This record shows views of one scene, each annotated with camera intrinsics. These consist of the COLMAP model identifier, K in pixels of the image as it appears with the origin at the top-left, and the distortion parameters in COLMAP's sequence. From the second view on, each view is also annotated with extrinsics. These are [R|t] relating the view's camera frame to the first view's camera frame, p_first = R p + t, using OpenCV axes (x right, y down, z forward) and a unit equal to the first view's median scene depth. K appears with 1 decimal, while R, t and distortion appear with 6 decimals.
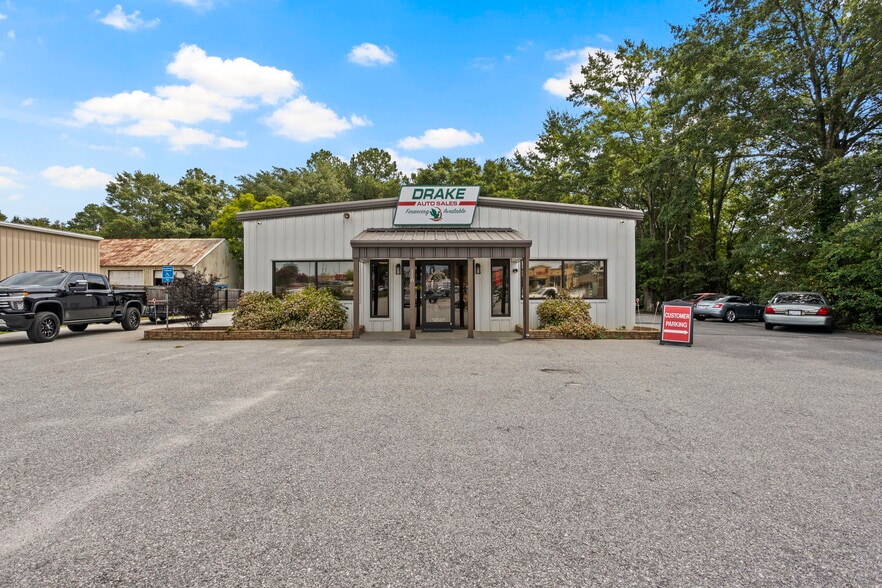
lens RADIAL K [[432.1, 0, 436.4], [0, 432.1, 287.5], [0, 0, 1]] dist [-0.056895, 0.041053]
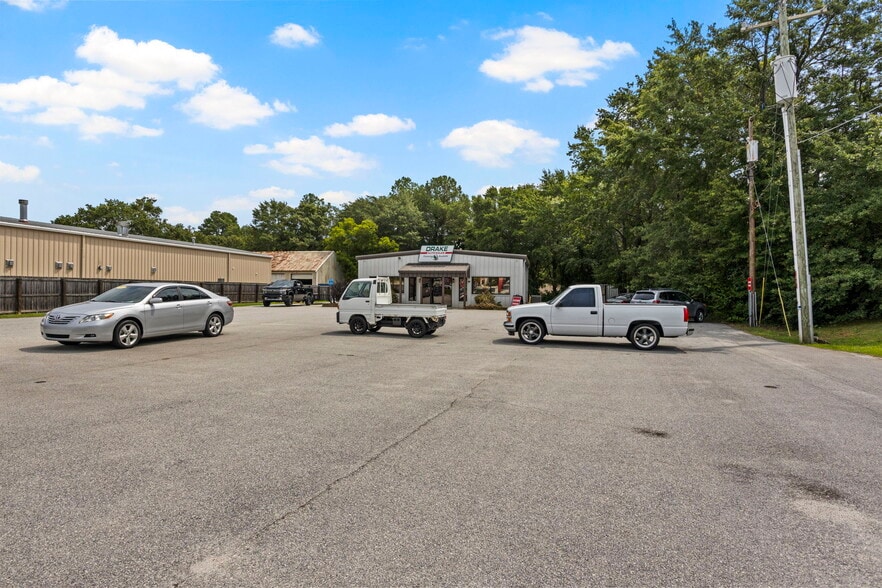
lens RADIAL K [[490.9, 0, 437.7], [0, 490.9, 288.2], [0, 0, 1]] dist [-0.052596, 0.043848]
pose [[0.977783, 0.013844, -0.209161, 0.568726], [-0.012727, 0.999897, 0.006687, -0.018964], [0.209232, -0.003876, 0.977858, -1.612959]]
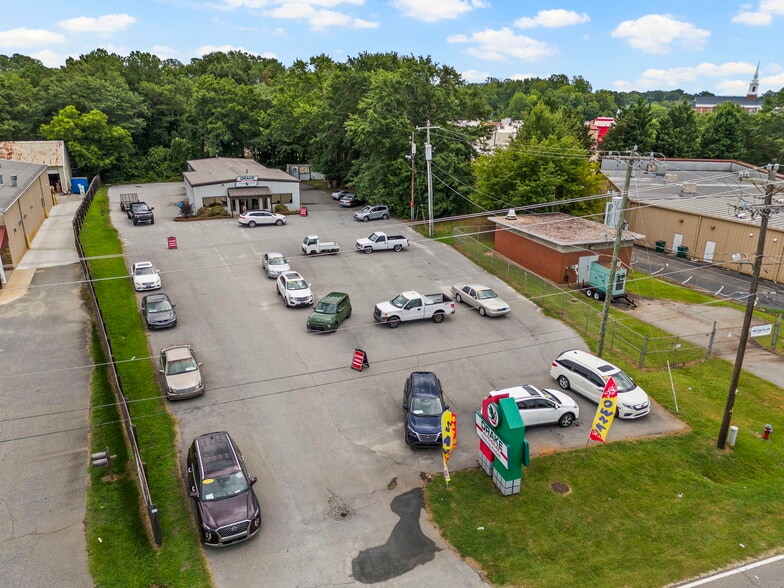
lens RADIAL K [[576.9, 0, 393.7], [0, 576.9, 294.6], [0, 0, 1]] dist [0.078923, -0.081310]
pose [[0.918059, -0.114933, 0.379419, -0.871991], [-0.021158, 0.941485, 0.336389, -1.001361], [-0.395880, -0.316853, 0.861907, -4.259962]]
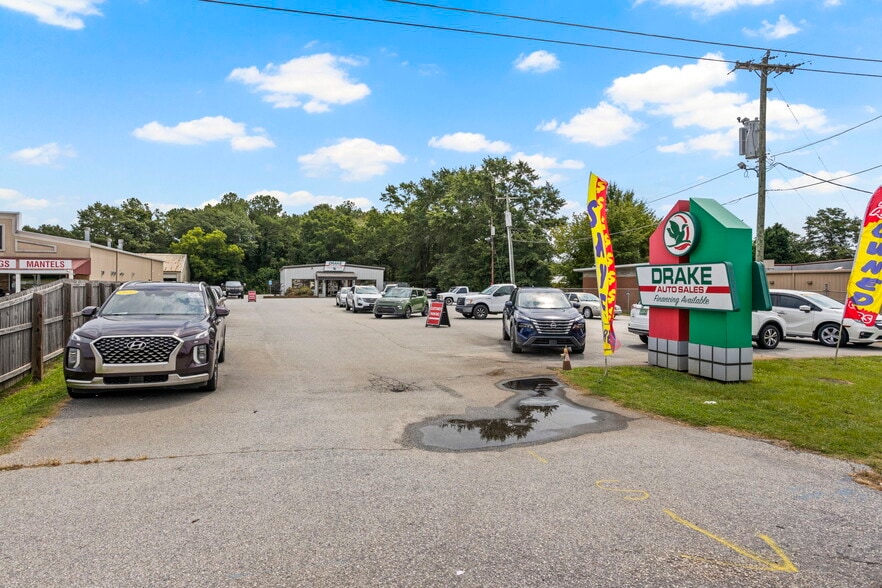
lens RADIAL K [[490.9, 0, 437.7], [0, 490.9, 288.2], [0, 0, 1]] dist [-0.052596, 0.043848]
pose [[0.941788, 0.007147, 0.336132, -0.630194], [-0.012265, 0.999839, 0.013106, -0.053910], [-0.335984, -0.016466, 0.941724, -3.643124]]
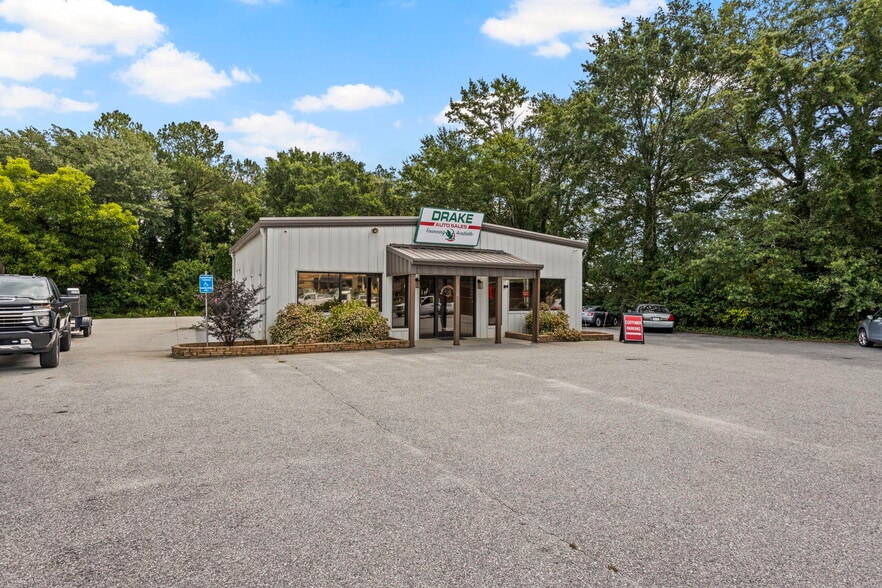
lens RADIAL K [[490.9, 0, 437.7], [0, 490.9, 288.2], [0, 0, 1]] dist [-0.052596, 0.043848]
pose [[0.889125, 0.018091, 0.457306, -0.604916], [-0.015036, 0.999834, -0.010320, -0.017537], [-0.457417, 0.002300, 0.889249, -0.119526]]
